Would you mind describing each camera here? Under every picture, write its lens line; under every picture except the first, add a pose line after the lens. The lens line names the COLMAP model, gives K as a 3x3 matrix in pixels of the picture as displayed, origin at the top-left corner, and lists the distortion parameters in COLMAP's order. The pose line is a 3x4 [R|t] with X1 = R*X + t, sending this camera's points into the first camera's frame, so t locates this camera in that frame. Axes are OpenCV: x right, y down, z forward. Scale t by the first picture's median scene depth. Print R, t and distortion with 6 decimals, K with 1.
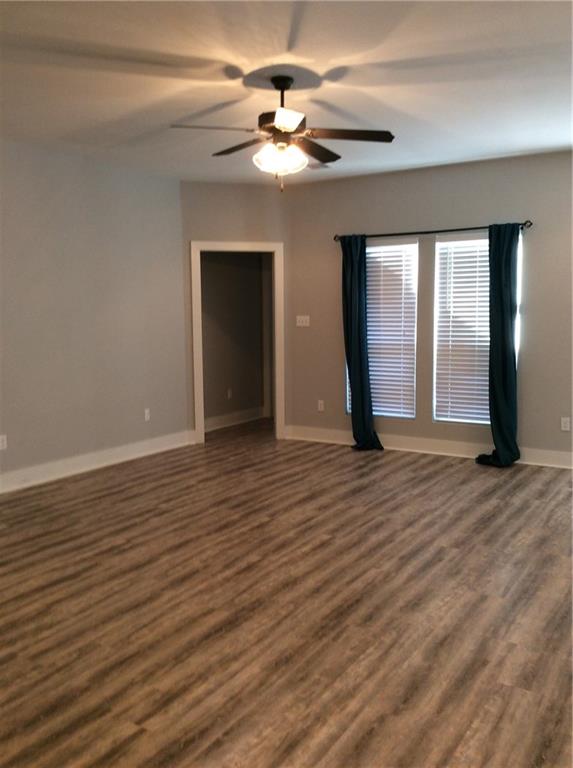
lens RADIAL K [[712.0, 0, 286.5], [0, 712.0, 384.0], [0, 0, 1]] dist [0.000343, -0.013999]
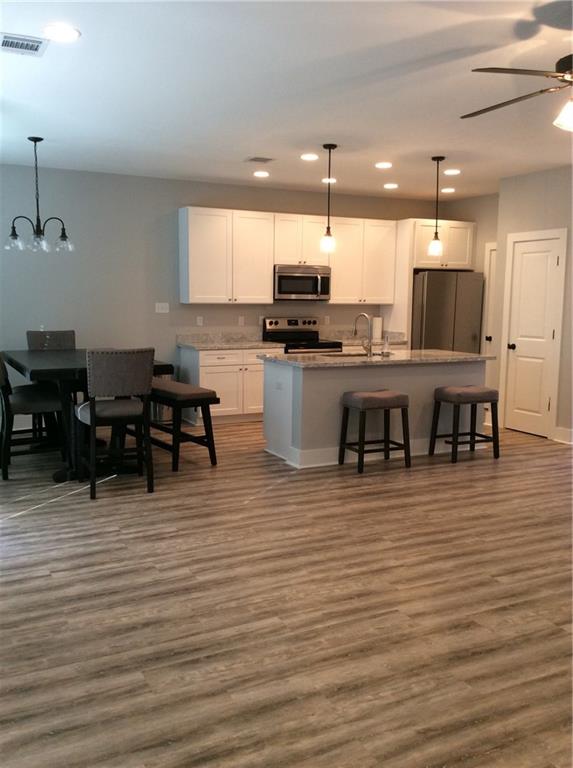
lens RADIAL K [[712.0, 0, 286.5], [0, 712.0, 384.0], [0, 0, 1]] dist [0.000343, -0.013999]
pose [[-0.853330, -0.052470, 0.518724, -0.144660], [0.067536, 0.975416, 0.209766, -0.188220], [-0.516978, 0.214032, -0.828809, 1.795205]]
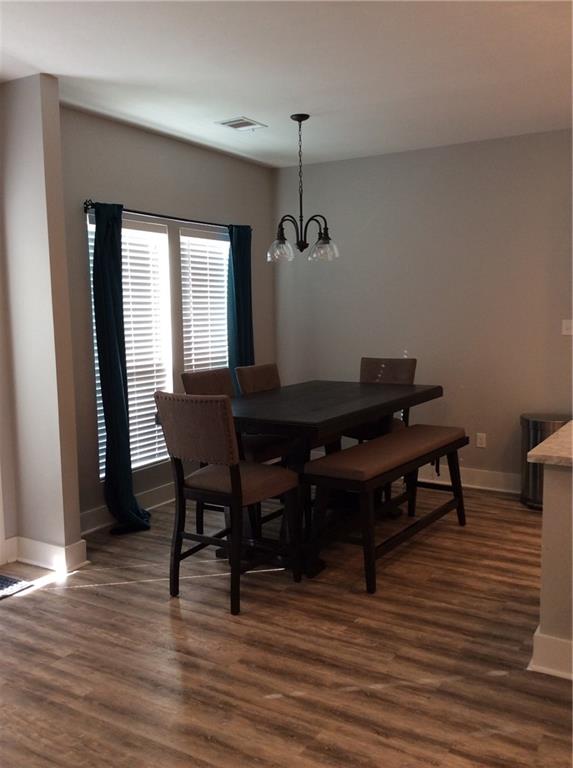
lens RADIAL K [[698.6, 0, 286.5], [0, 698.6, 384.0], [0, 0, 1]] dist [0.089073, -0.188910]
pose [[-0.003978, -0.089302, 0.995997, -0.055977], [0.122436, 0.988467, 0.089116, -0.009118], [-0.992468, 0.122300, 0.007001, 0.088358]]
